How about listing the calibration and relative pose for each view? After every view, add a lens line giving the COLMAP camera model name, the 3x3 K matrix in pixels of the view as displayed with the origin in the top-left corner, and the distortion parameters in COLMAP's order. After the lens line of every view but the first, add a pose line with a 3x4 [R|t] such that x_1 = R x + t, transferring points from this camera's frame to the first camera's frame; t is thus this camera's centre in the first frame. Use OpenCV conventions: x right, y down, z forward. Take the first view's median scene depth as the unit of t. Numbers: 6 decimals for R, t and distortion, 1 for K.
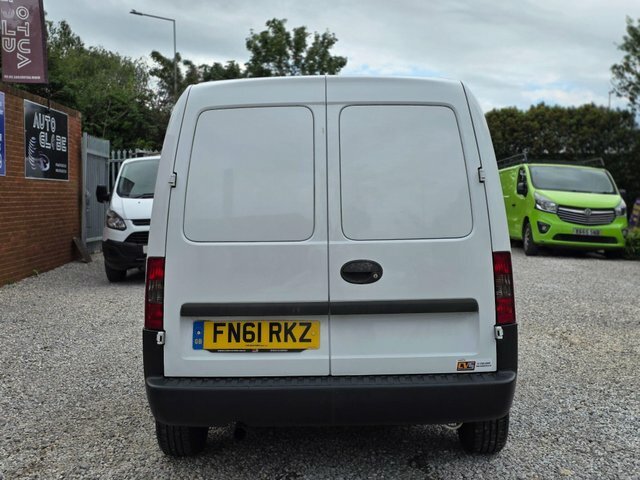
lens RADIAL K [[854.3, 0, 332.4], [0, 854.3, 232.0], [0, 0, 1]] dist [0.111520, 0.000000]
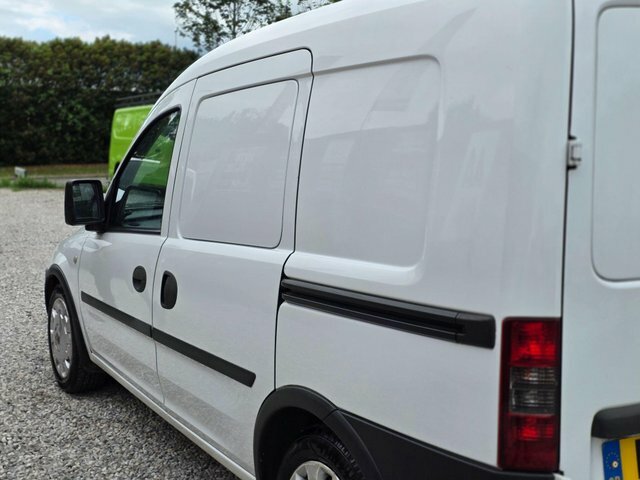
lens RADIAL K [[854.3, 0, 334.4], [0, 854.3, 235.6], [0, 0, 1]] dist [0.111520, 0.000000]
pose [[0.853368, -0.050237, 0.518883, -0.160316], [0.010772, 0.996833, 0.078795, -0.016001], [-0.521198, -0.061652, 0.851206, 0.195845]]
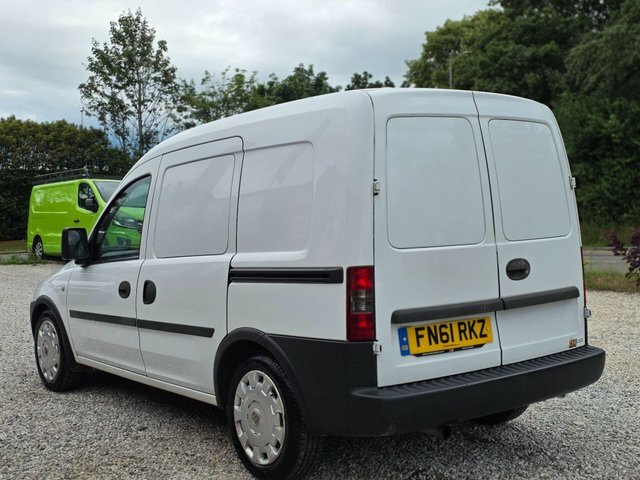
lens RADIAL K [[854.3, 0, 334.5], [0, 854.3, 239.1], [0, 0, 1]] dist [0.111520, 0.000000]
pose [[0.790222, -0.034912, 0.611826, -0.243270], [0.042586, 0.999091, 0.002006, -0.001420], [-0.611339, 0.024470, 0.790990, 0.075121]]
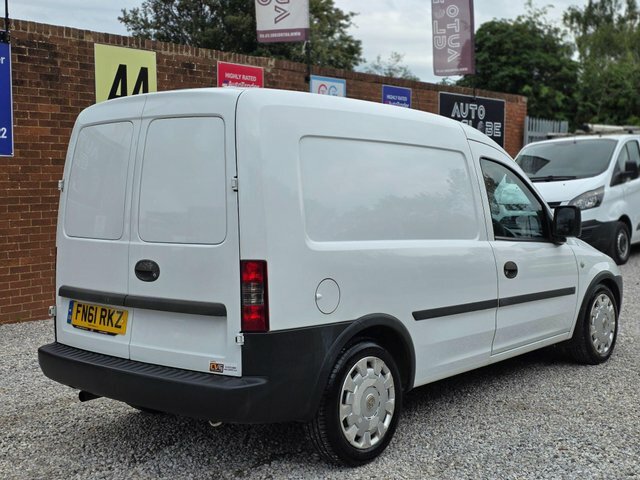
lens RADIAL K [[854.3, 0, 340.8], [0, 854.3, 241.0], [0, 0, 1]] dist [0.111520, 0.000000]
pose [[0.767435, 0.050200, -0.639158, 0.272139], [-0.024610, 0.998502, 0.048874, -0.015153], [0.640654, -0.021778, 0.767521, 0.088493]]
